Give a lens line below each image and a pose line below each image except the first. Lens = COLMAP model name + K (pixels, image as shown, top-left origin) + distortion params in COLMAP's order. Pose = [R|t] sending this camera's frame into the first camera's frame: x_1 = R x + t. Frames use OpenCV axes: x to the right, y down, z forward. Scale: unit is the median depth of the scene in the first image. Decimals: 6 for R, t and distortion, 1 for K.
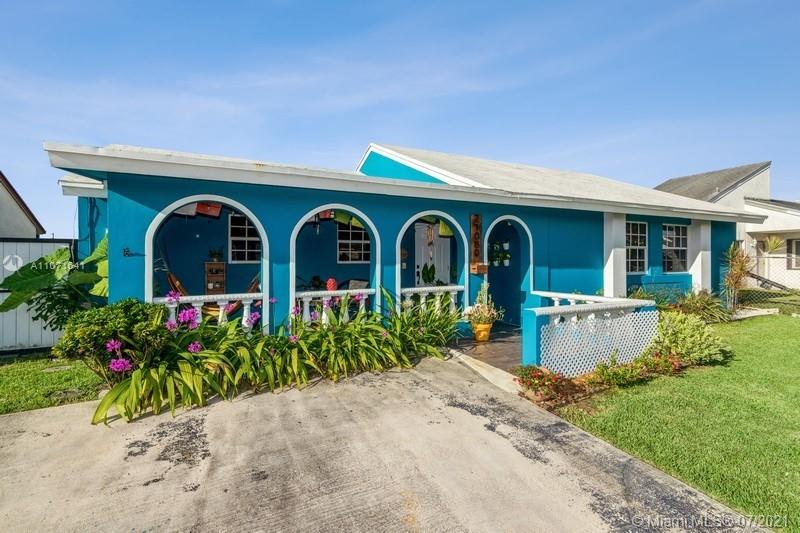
lens RADIAL K [[384.1, 0, 400.0], [0, 384.1, 266.5], [0, 0, 1]] dist [0.011581, -0.000003]
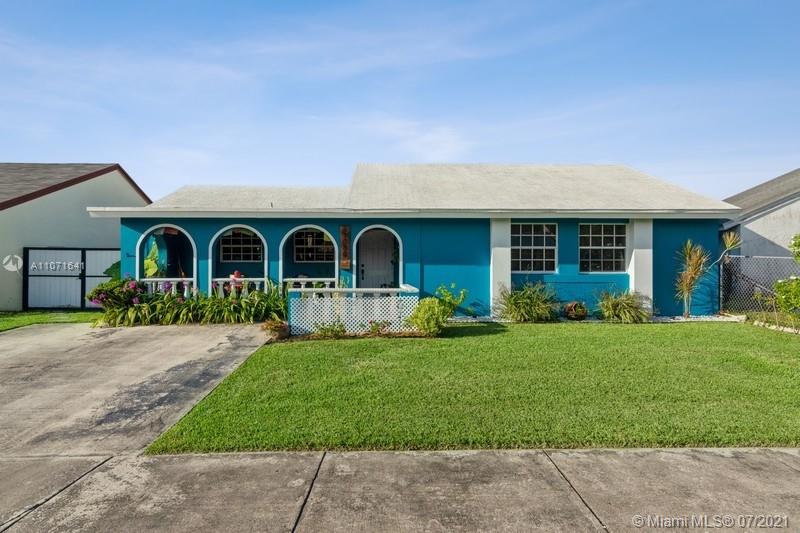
lens RADIAL K [[442.5, 0, 400.0], [0, 442.5, 266.5], [0, 0, 1]] dist [0.013283, -0.000116]
pose [[0.906660, 0.002456, -0.421854, 1.081454], [-0.008213, 0.999896, -0.011830, 0.026851], [0.421781, 0.014191, 0.906587, -0.343643]]
